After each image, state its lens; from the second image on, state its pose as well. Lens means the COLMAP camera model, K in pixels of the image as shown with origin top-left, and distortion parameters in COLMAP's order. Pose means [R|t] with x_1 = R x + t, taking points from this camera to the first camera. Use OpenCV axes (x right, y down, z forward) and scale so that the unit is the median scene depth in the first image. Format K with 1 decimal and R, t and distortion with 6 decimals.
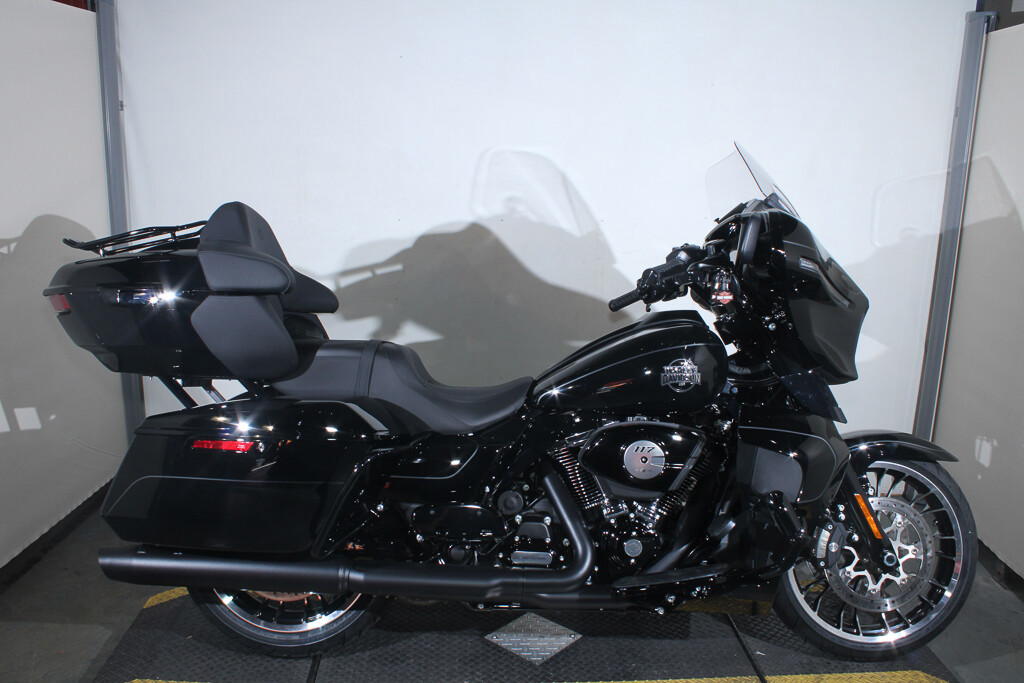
lens RADIAL K [[857.9, 0, 512.0], [0, 857.9, 341.5], [0, 0, 1]] dist [-0.152410, 0.120438]
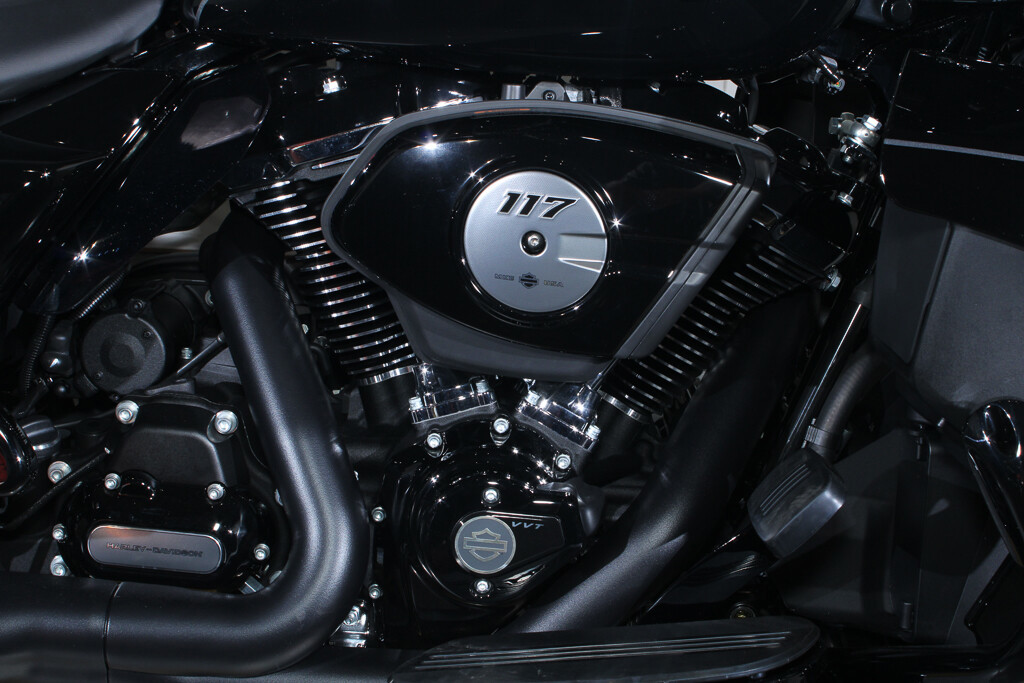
lens RADIAL K [[1592.4, 0, 512.0], [0, 1592.4, 341.5], [0, 0, 1]] dist [-0.043489, -0.001062]
pose [[0.998930, 0.046227, -0.001587, 0.143738], [-0.044518, 0.970177, 0.238274, 0.045981], [0.012554, -0.237948, 0.971197, 0.473270]]
